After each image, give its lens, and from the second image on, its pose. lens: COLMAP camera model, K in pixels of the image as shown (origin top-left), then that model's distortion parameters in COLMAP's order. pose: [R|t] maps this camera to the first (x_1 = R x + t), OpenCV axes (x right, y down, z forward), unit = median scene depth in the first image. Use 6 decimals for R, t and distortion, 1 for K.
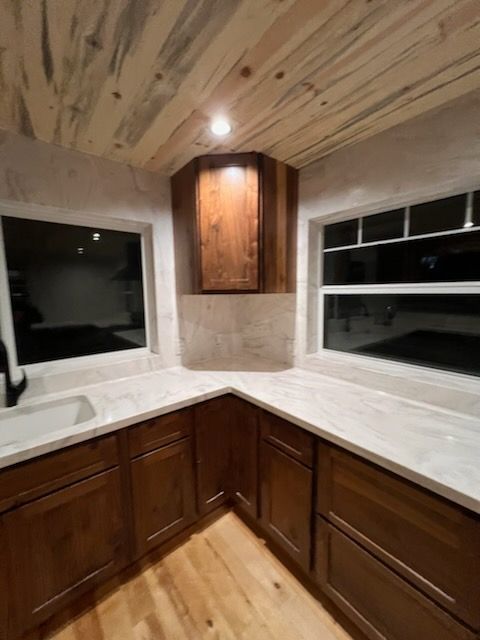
lens RADIAL K [[253.8, 0, 241.6], [0, 253.8, 318.1], [0, 0, 1]] dist [-0.001050, -0.000197]
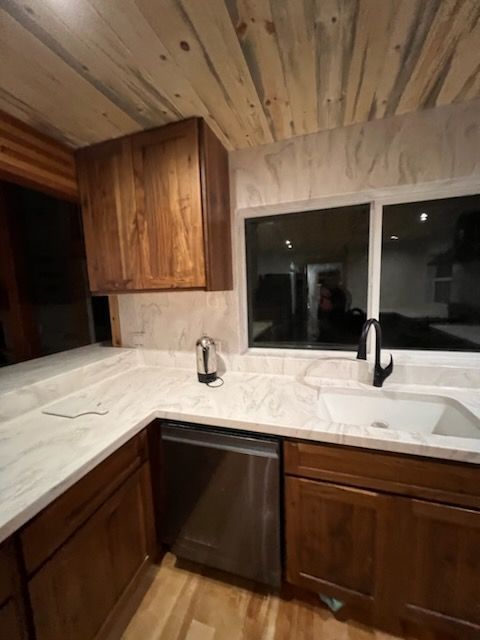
lens RADIAL K [[253.8, 0, 242.1], [0, 253.8, 318.2], [0, 0, 1]] dist [-0.001050, -0.000197]
pose [[0.541980, 0.098960, -0.834544, -0.307971], [-0.063300, 0.995029, 0.076882, 0.015186], [0.838004, 0.011158, 0.545550, -0.052765]]
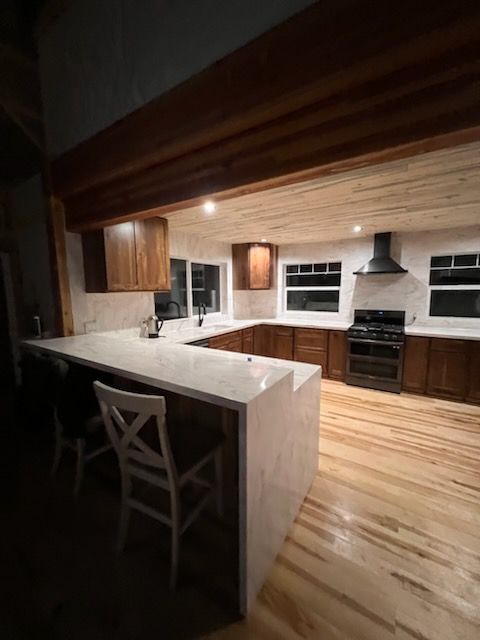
lens RADIAL K [[253.8, 0, 238.8], [0, 253.8, 320.5], [0, 0, 1]] dist [-0.001050, -0.000197]
pose [[0.954684, -0.030206, 0.296085, -1.180754], [0.026746, 0.999518, 0.015732, 0.207569], [-0.296418, -0.007100, 0.955032, -1.748419]]
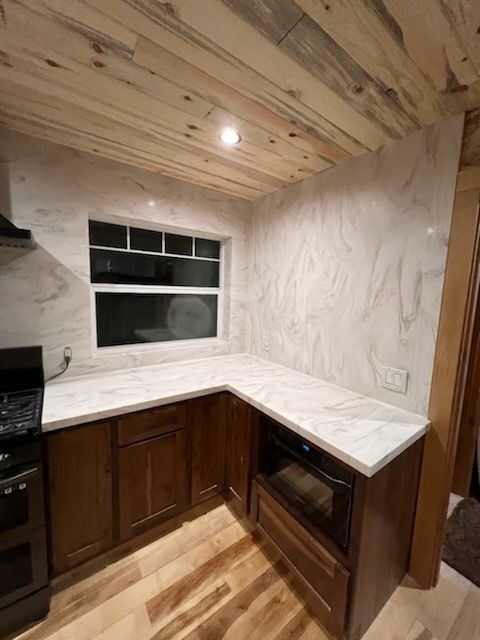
lens RADIAL K [[253.8, 0, 239.8], [0, 253.8, 319.2], [0, 0, 1]] dist [-0.001050, -0.000197]
pose [[0.072878, -0.092000, 0.993088, 0.230566], [0.072394, 0.993598, 0.086735, 0.068556], [-0.994710, 0.065572, 0.079072, -0.683339]]
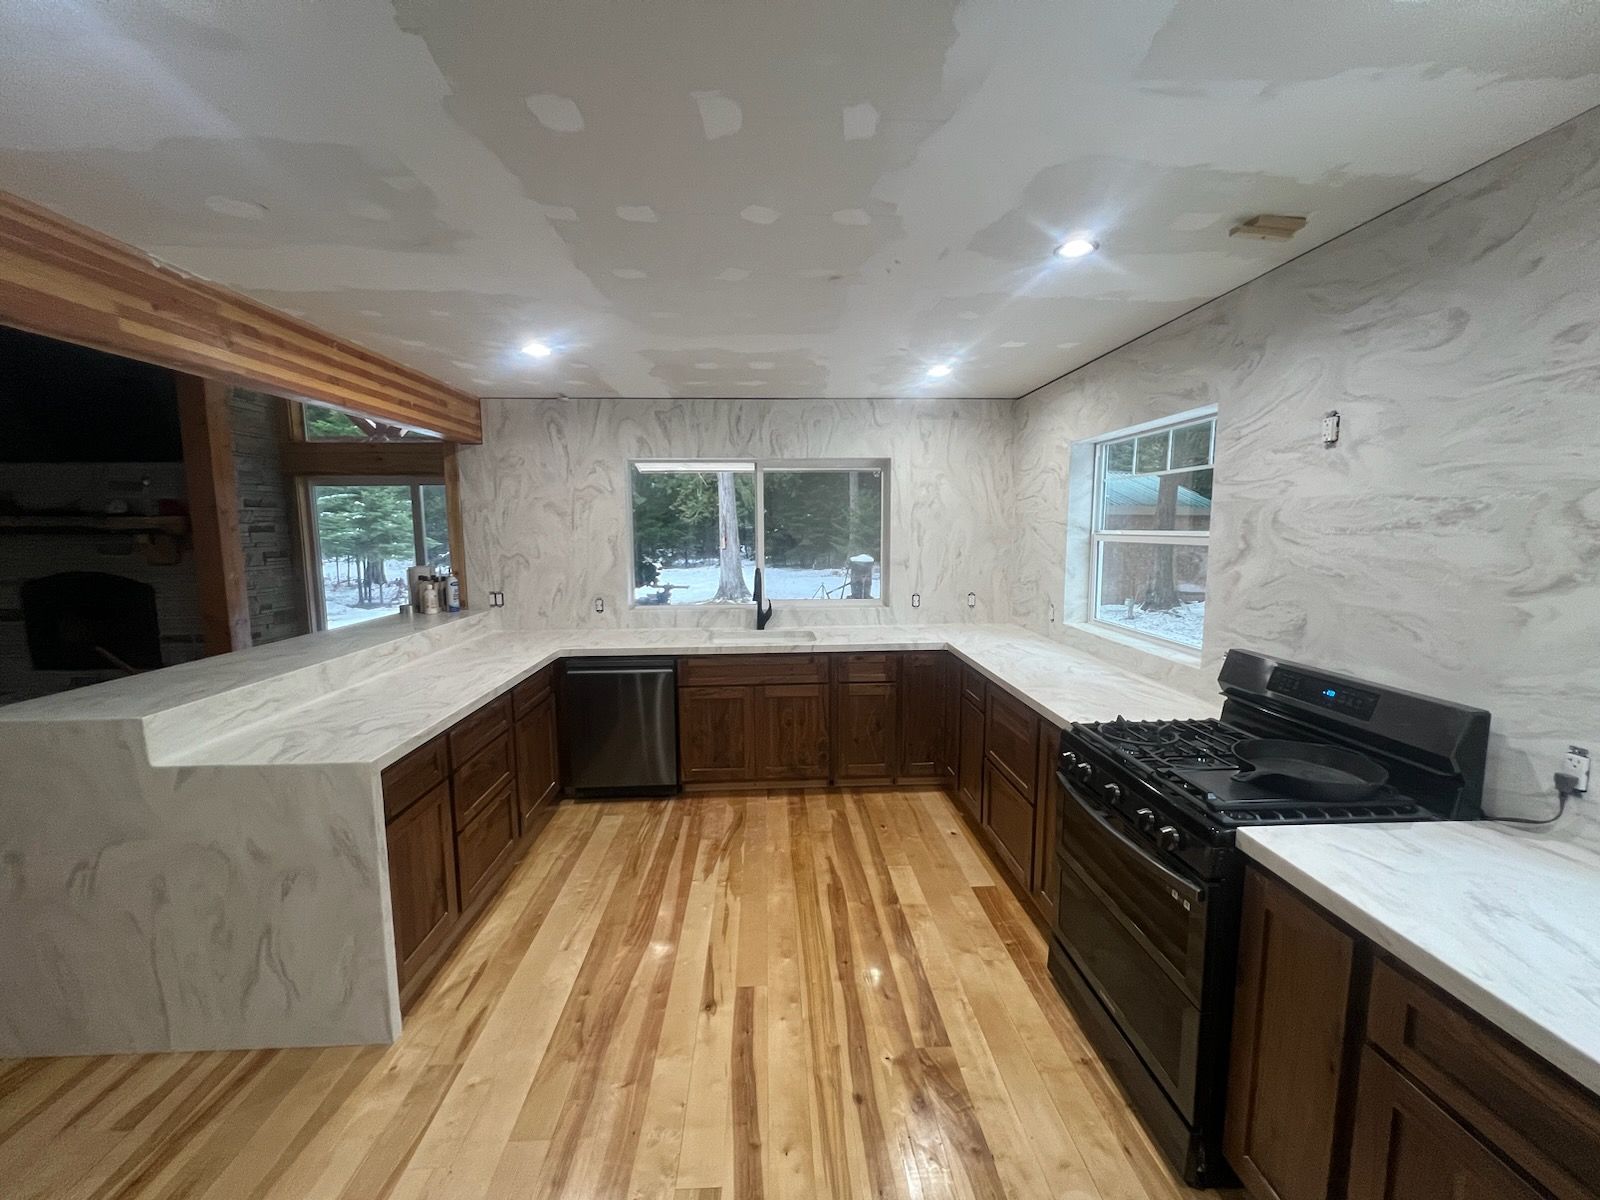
lens RADIAL K [[634.5, 0, 803.3], [0, 634.5, 605.6], [0, 0, 1]] dist [-0.001050, -0.000197]
pose [[0.803428, 0.083905, -0.589460, 0.871675], [-0.071008, 0.996458, 0.045054, 0.075451], [0.591152, 0.005659, 0.806540, -1.120065]]
